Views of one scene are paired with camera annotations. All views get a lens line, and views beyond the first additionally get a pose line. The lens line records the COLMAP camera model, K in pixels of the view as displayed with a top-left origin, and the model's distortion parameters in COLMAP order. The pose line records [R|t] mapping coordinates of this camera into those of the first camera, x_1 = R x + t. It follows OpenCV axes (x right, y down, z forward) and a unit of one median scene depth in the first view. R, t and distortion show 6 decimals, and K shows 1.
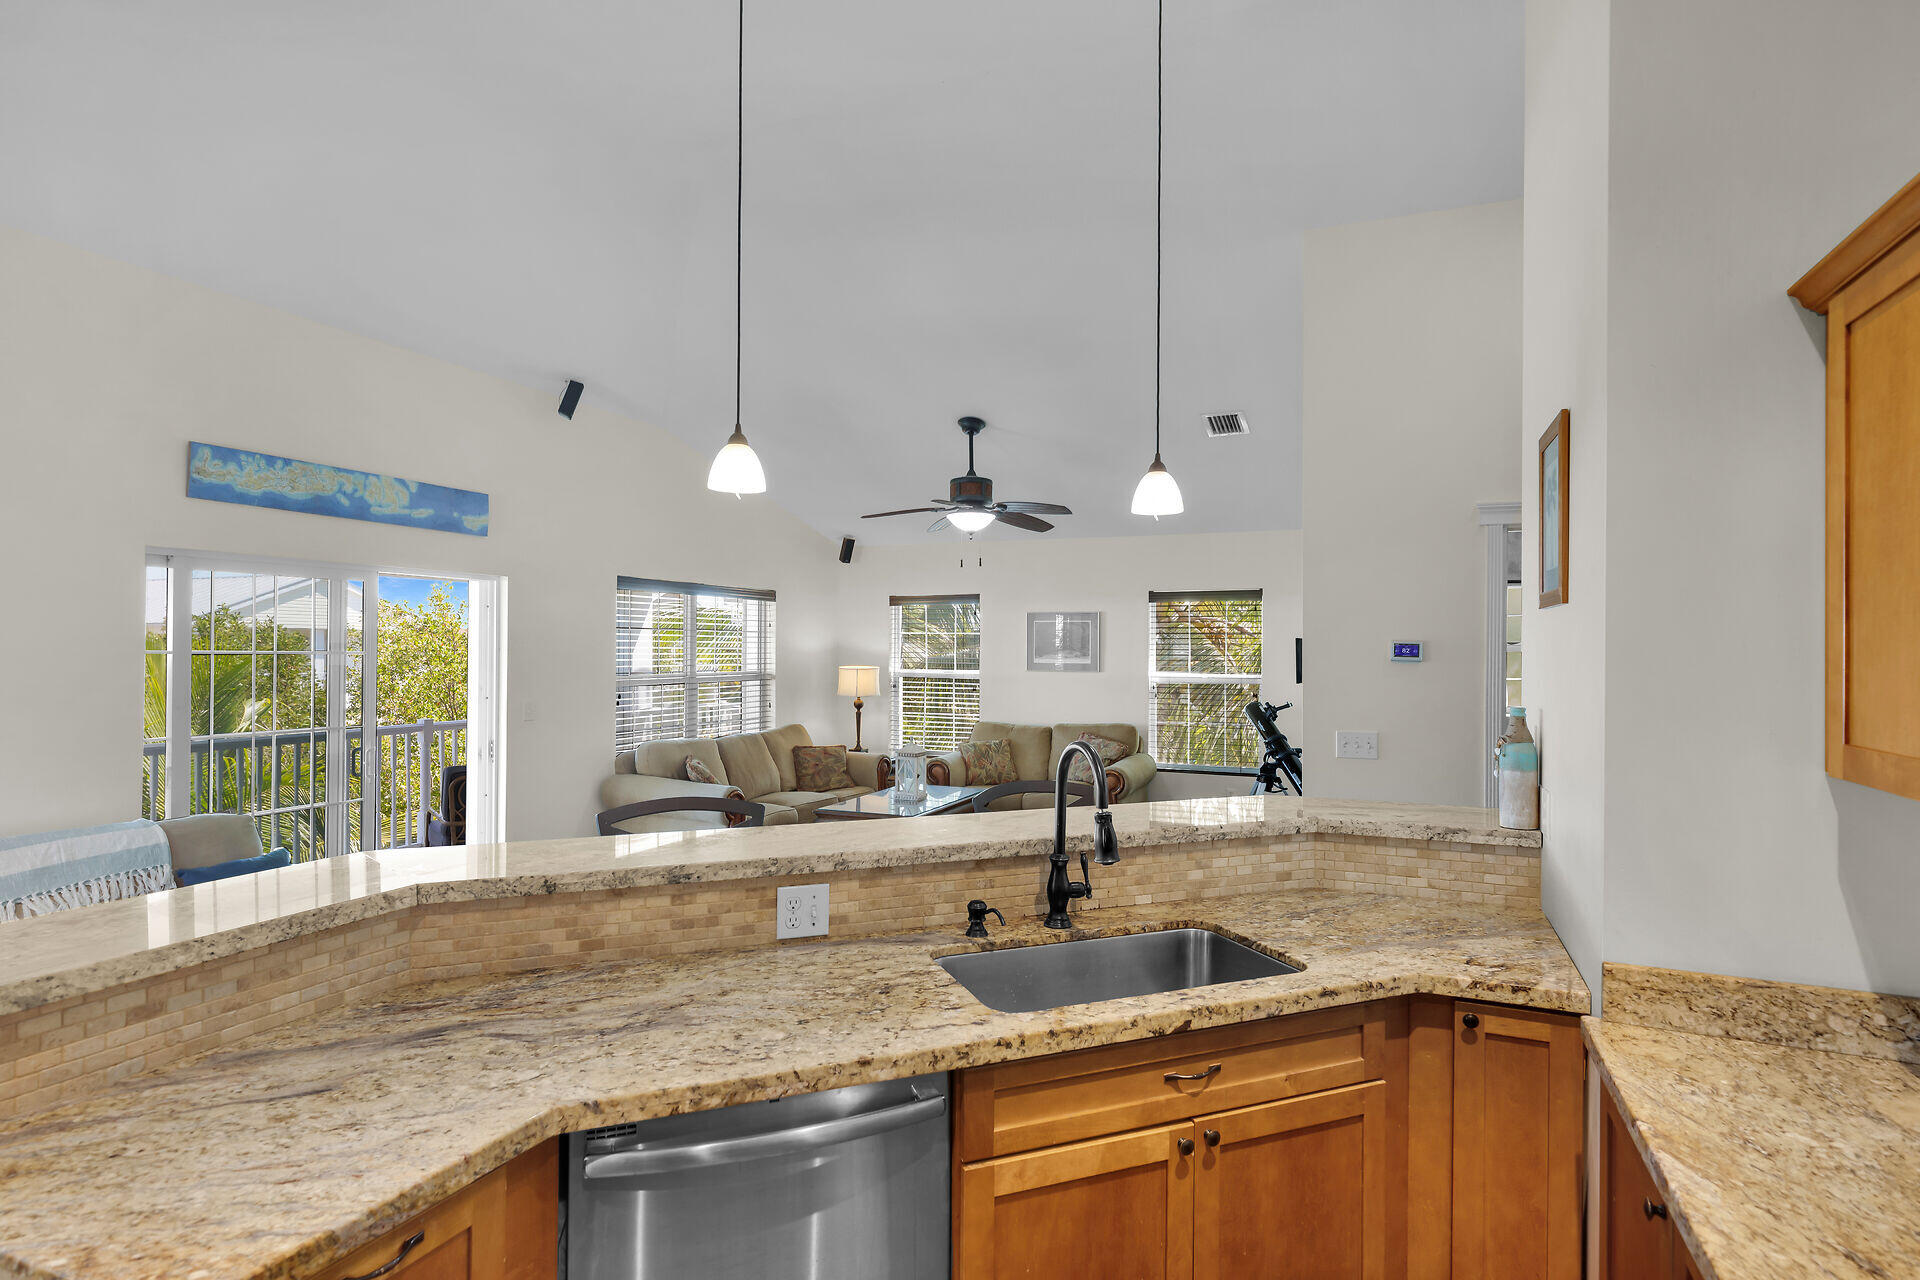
lens RADIAL K [[997.3, 0, 960.0], [0, 997.3, 640.0], [0, 0, 1]] dist [0.003023, 0.001546]
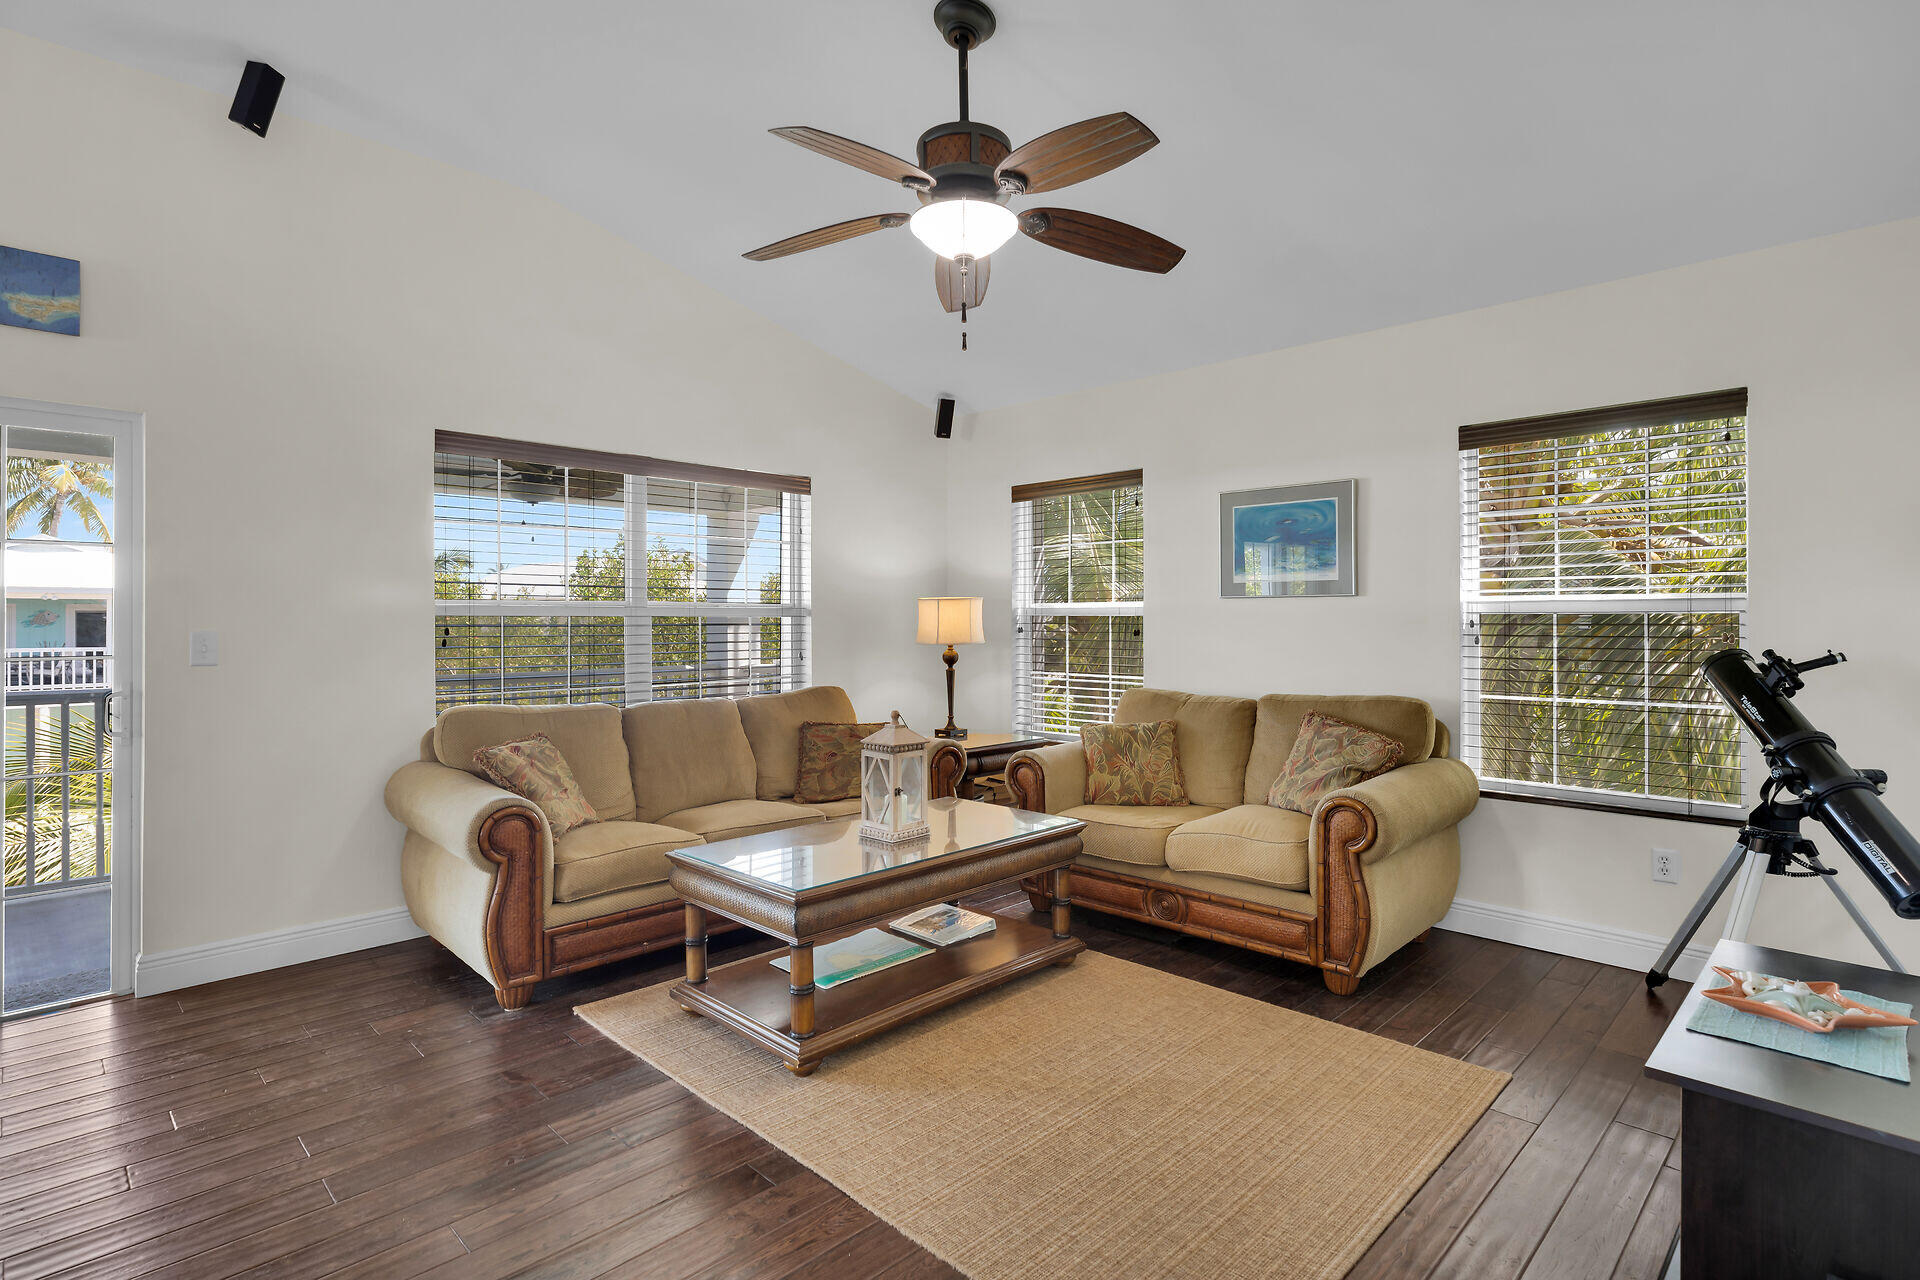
lens RADIAL K [[961.1, 0, 963.2], [0, 961.1, 613.2], [0, 0, 1]] dist [0.003564, 0.000749]
pose [[0.933422, -0.009202, -0.358663, 0.145927], [0.008569, 0.999958, -0.003353, 0.046653], [0.358679, 0.000057, 0.933461, 0.526300]]
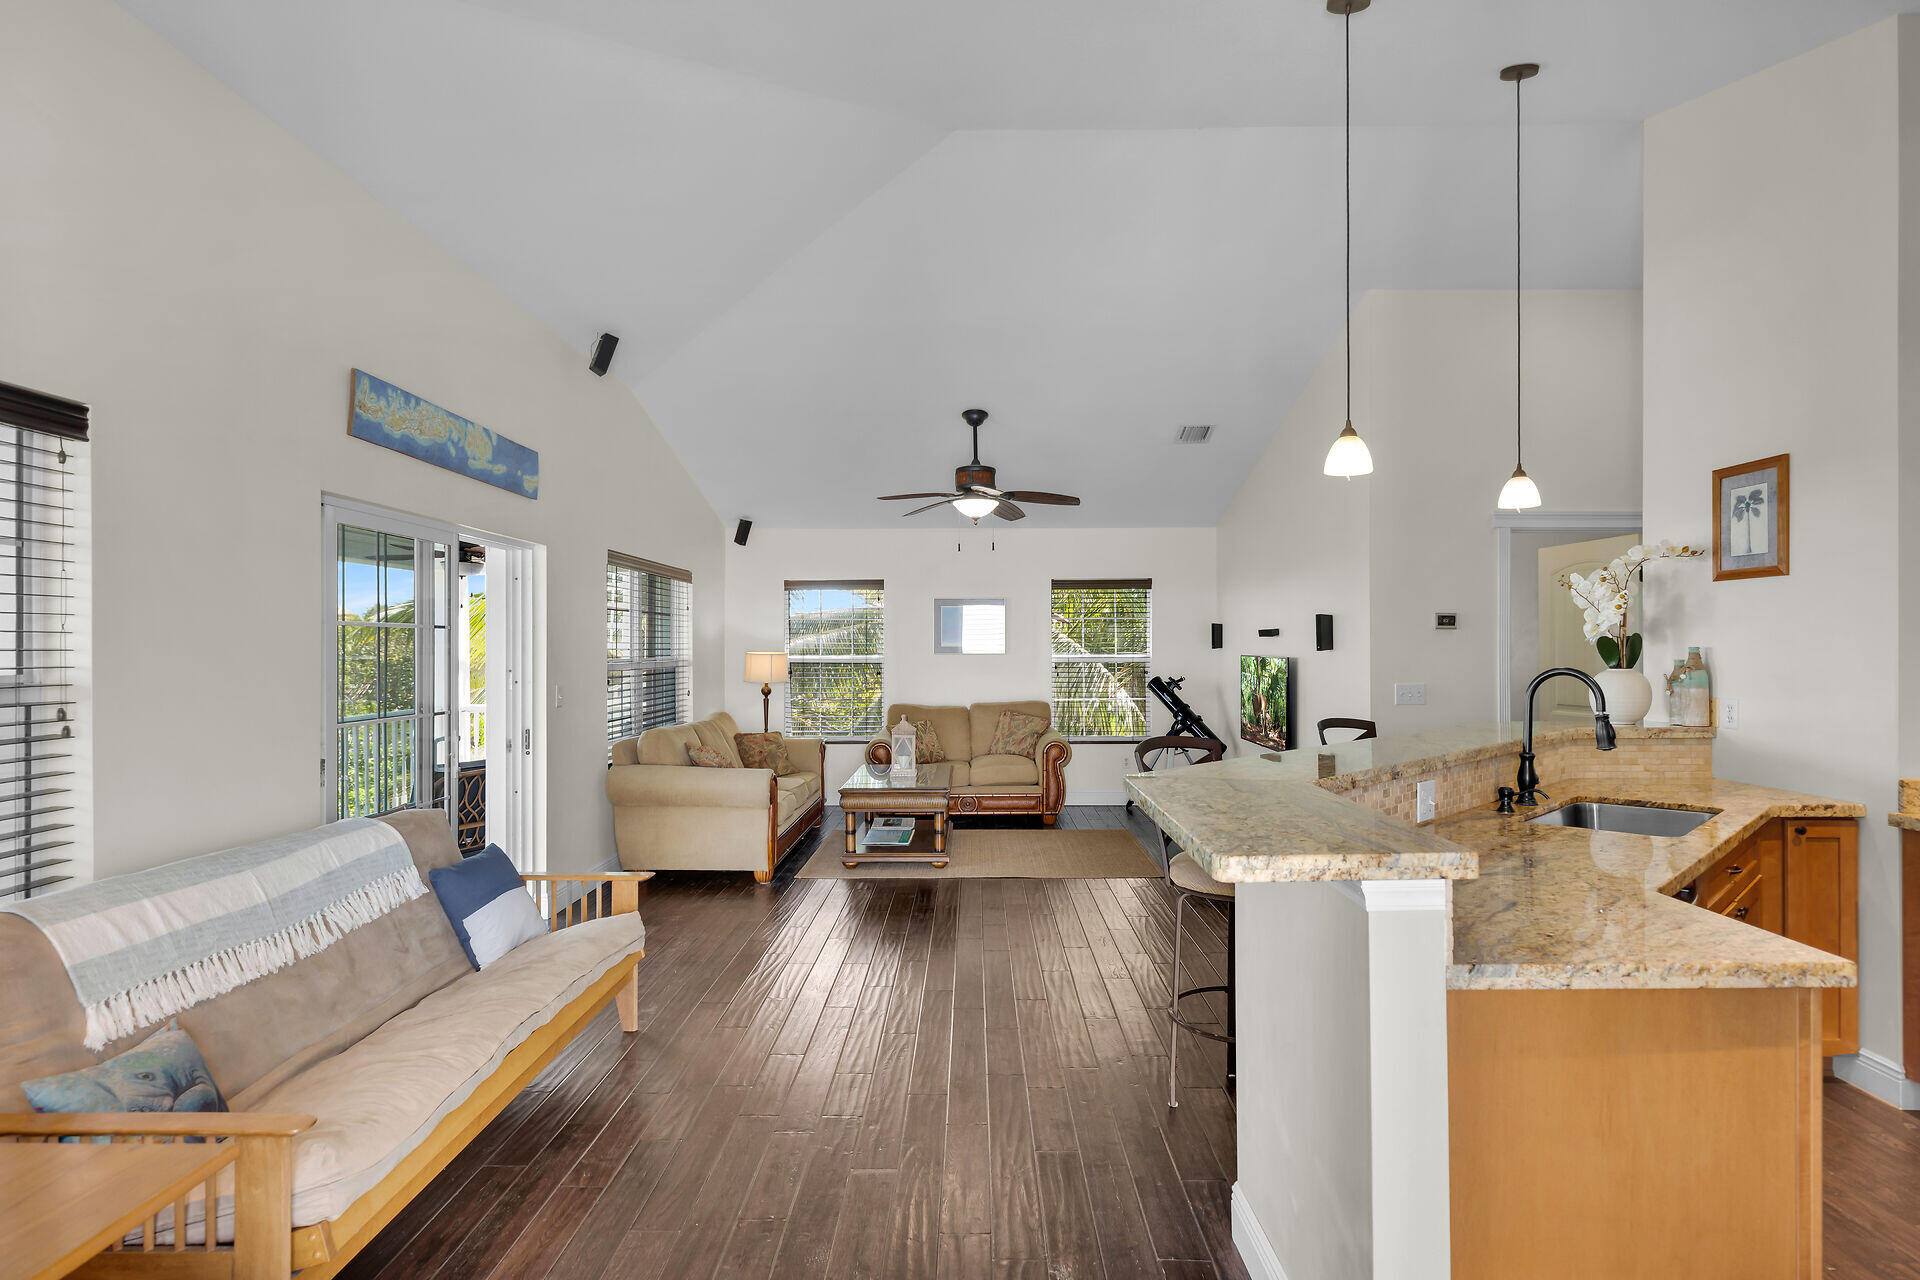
lens RADIAL K [[1030.1, 0, 968.3], [0, 1030.1, 641.2], [0, 0, 1]] dist [-0.000432, 0.001039]
pose [[0.917513, -0.005325, 0.397670, -0.381798], [0.004853, 0.999986, 0.002193, 0.017880], [-0.397676, -0.000083, 0.917526, 0.002312]]
